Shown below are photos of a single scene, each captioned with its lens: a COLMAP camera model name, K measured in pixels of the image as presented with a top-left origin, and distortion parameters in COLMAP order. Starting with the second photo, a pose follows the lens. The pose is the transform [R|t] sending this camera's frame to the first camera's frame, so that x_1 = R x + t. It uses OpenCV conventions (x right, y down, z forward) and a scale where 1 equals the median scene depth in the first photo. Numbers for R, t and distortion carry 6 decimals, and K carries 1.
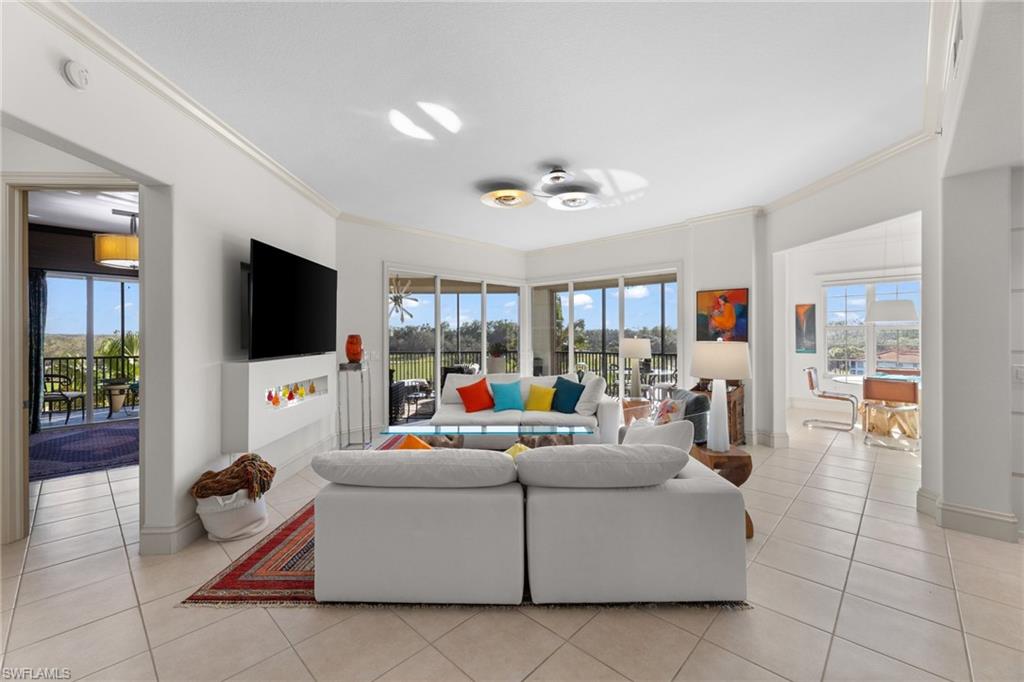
lens RADIAL K [[411.7, 0, 511.8], [0, 411.7, 334.4], [0, 0, 1]] dist [0.000430, 0.000603]
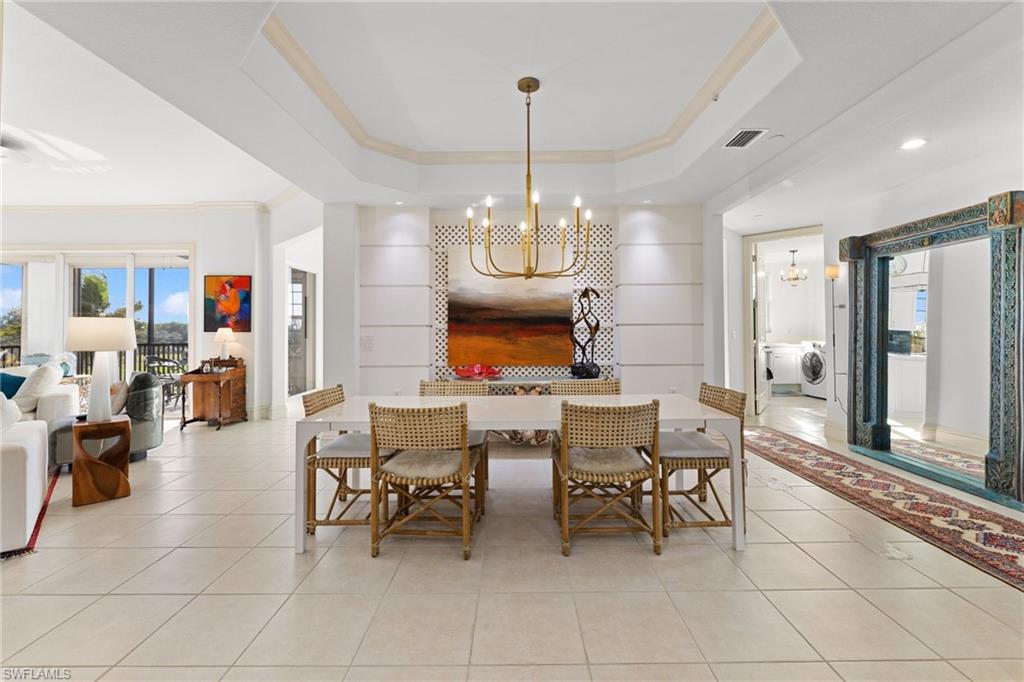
lens RADIAL K [[433.8, 0, 513.3], [0, 433.8, 321.5], [0, 0, 1]] dist [0.003247, 0.000054]
pose [[0.729340, 0.009516, 0.684085, 0.279780], [0.002011, 0.999869, -0.016053, 0.026592], [-0.684148, 0.013084, 0.729226, -0.286862]]
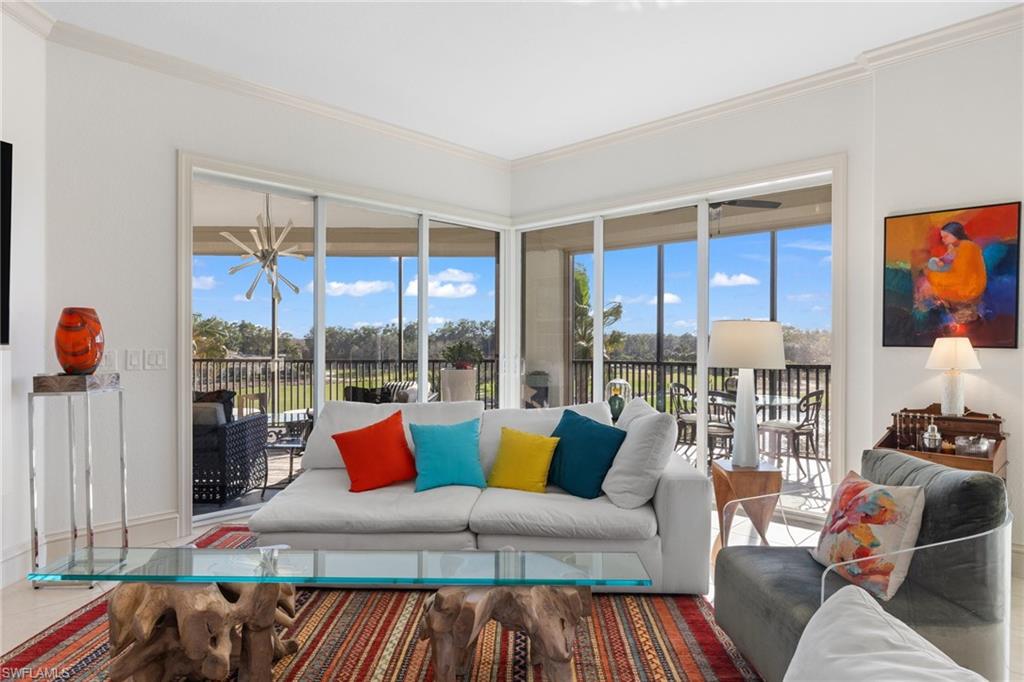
lens RADIAL K [[609.9, 0, 509.6], [0, 609.9, 341.3], [0, 0, 1]] dist [0.000290, -0.000904]
pose [[0.999931, 0.006800, -0.009580, 0.060625], [-0.006785, 0.999976, 0.001604, 0.029289], [0.009590, -0.001539, 0.999953, 0.357415]]
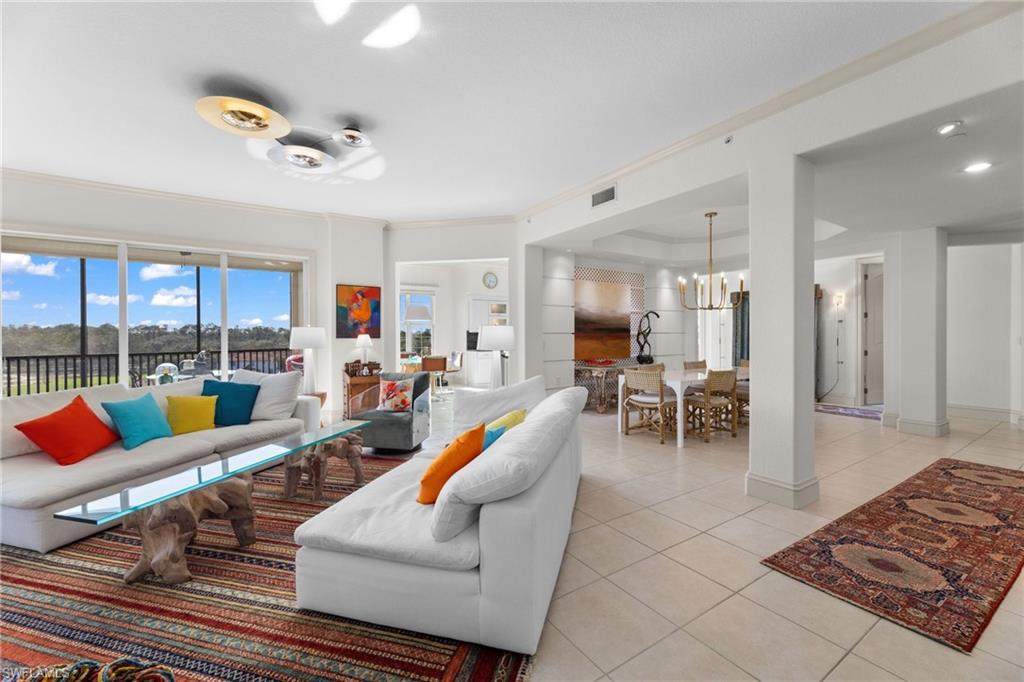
lens RADIAL K [[411.7, 0, 504.1], [0, 411.7, 338.1], [0, 0, 1]] dist [0.000430, 0.000603]
pose [[0.243255, -0.003951, 0.969954, -0.469687], [0.002959, 0.999990, 0.003331, 0.030494], [-0.969958, 0.002060, 0.243264, 0.340564]]
